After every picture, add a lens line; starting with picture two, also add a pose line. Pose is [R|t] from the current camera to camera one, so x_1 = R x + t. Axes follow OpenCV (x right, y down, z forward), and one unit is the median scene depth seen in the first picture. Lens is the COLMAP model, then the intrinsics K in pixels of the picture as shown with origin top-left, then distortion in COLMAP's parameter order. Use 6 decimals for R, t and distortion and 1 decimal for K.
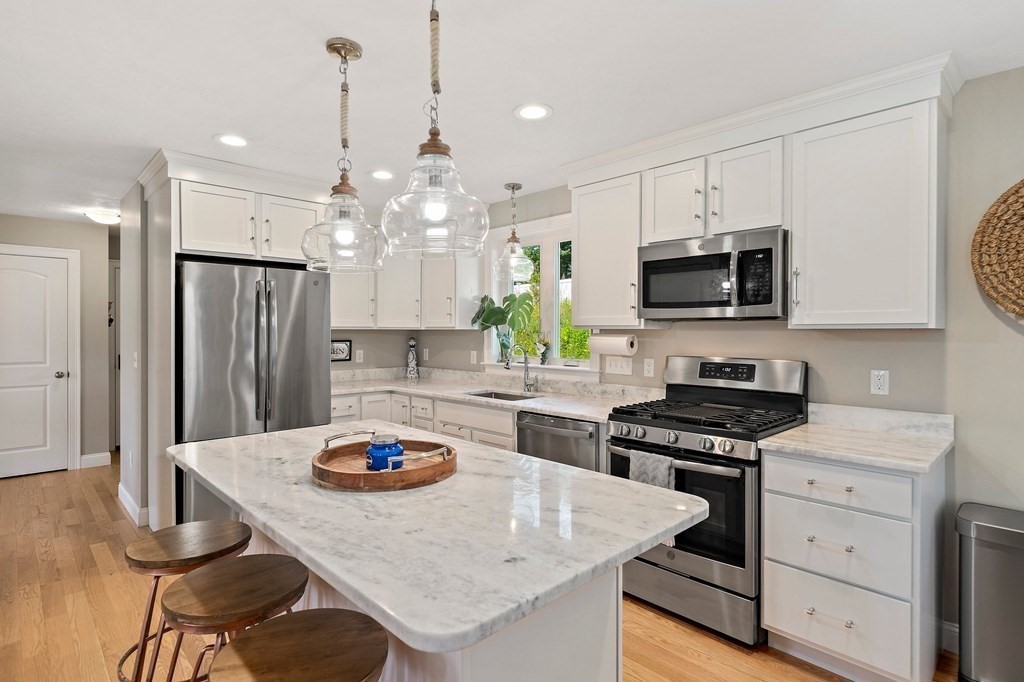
lens RADIAL K [[524.7, 0, 514.8], [0, 524.7, 335.3], [0, 0, 1]] dist [-0.002572, -0.000580]
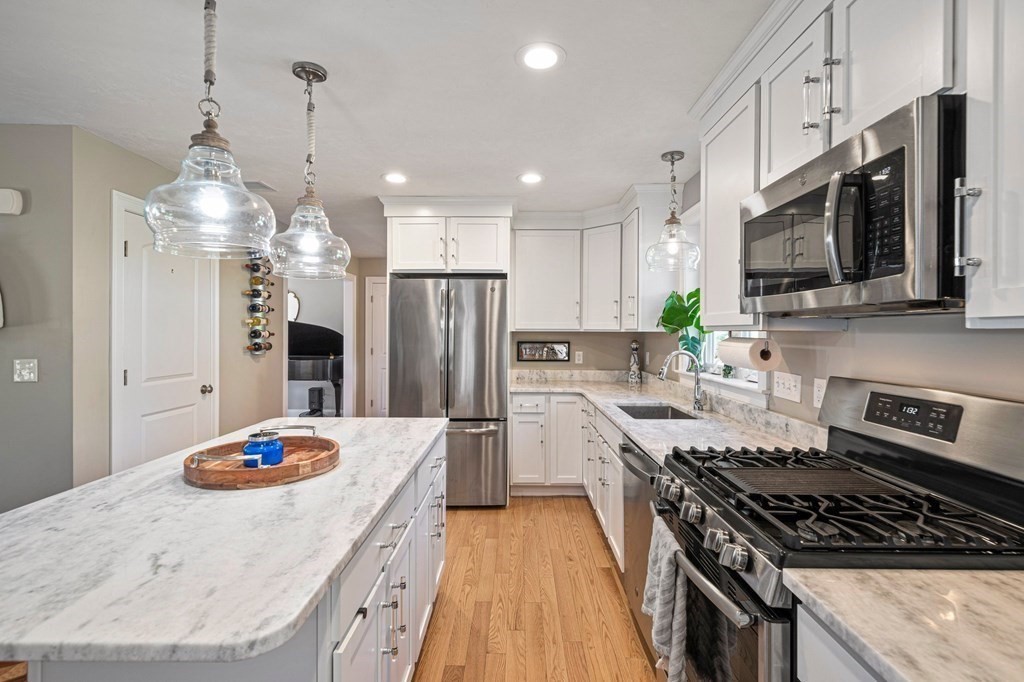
lens RADIAL K [[473.5, 0, 512.0], [0, 473.5, 334.6], [0, 0, 1]] dist [0.000472, -0.000526]
pose [[0.713922, 0.005322, -0.700205, 0.425141], [-0.010414, 0.999941, -0.003017, -0.002245], [0.700147, 0.009446, 0.713936, 0.384430]]
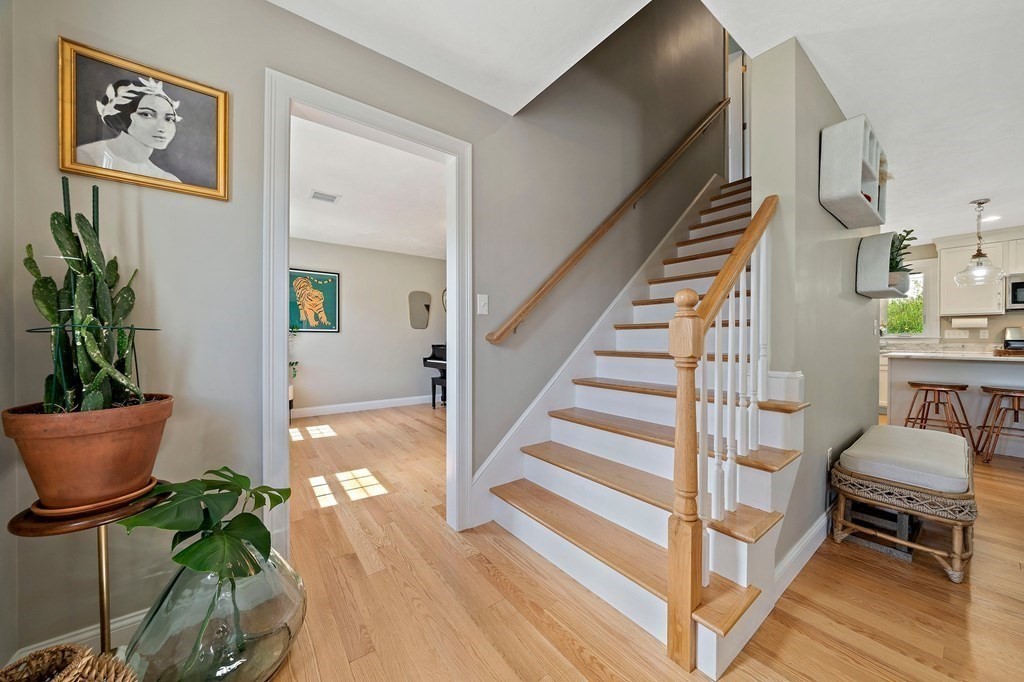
lens RADIAL K [[350.2, 0, 512.7], [0, 350.2, 341.1], [0, 0, 1]] dist [-0.006663, -0.000189]
pose [[0.992168, -0.000041, -0.124913, -1.566831], [-0.000578, 0.999988, -0.004918, 0.107139], [0.124912, 0.004952, 0.992155, -0.672135]]
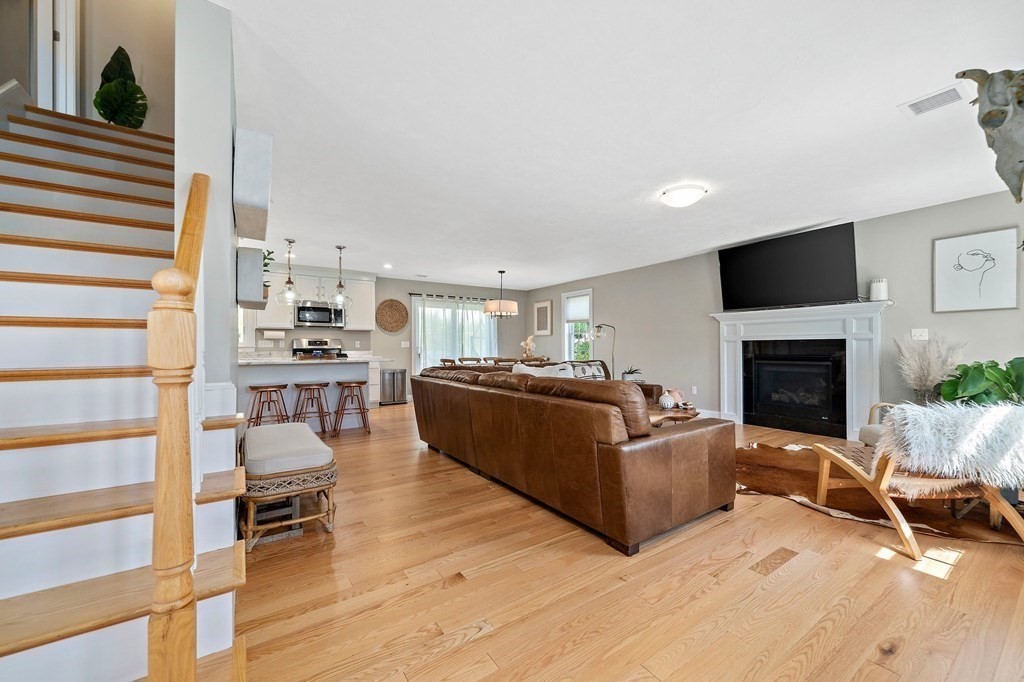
lens RADIAL K [[396.9, 0, 514.2], [0, 396.9, 344.6], [0, 0, 1]] dist [-0.002490, -0.000075]
pose [[0.171844, 0.006389, 0.985103, -1.683118], [0.014188, 0.999859, -0.008960, 0.110836], [-0.985022, 0.015516, 0.171730, -0.564432]]
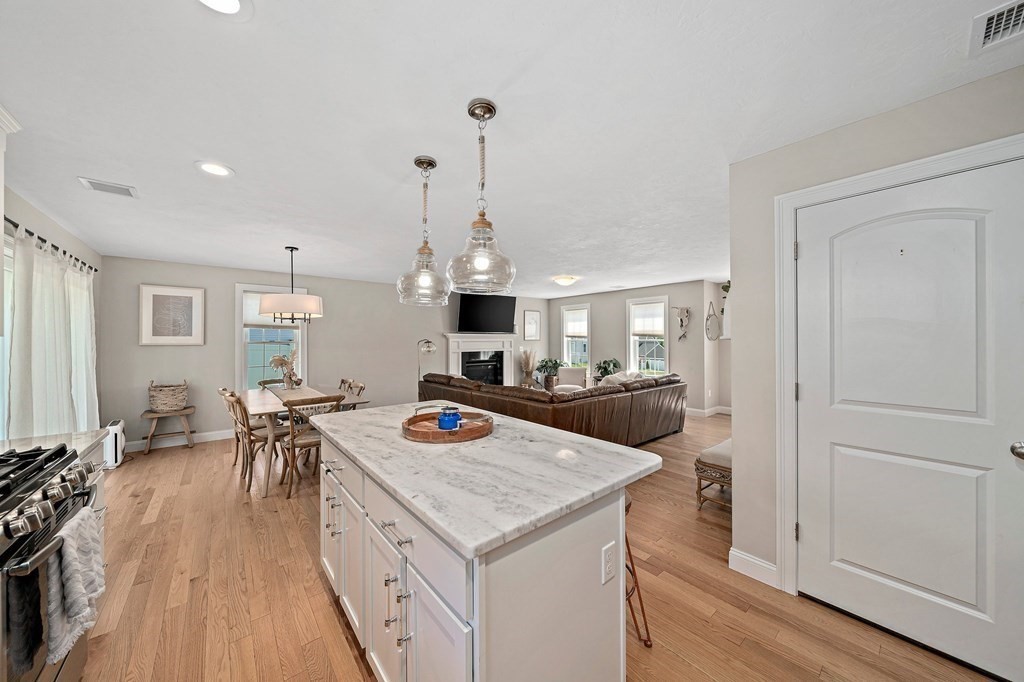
lens RADIAL K [[350.2, 0, 514.5], [0, 350.2, 339.7], [0, 0, 1]] dist [-0.006663, -0.000189]
pose [[-0.996585, 0.003354, 0.082510, -0.322088], [0.003977, 0.999965, 0.007387, -0.011203], [-0.082483, 0.007690, -0.996563, 1.139060]]
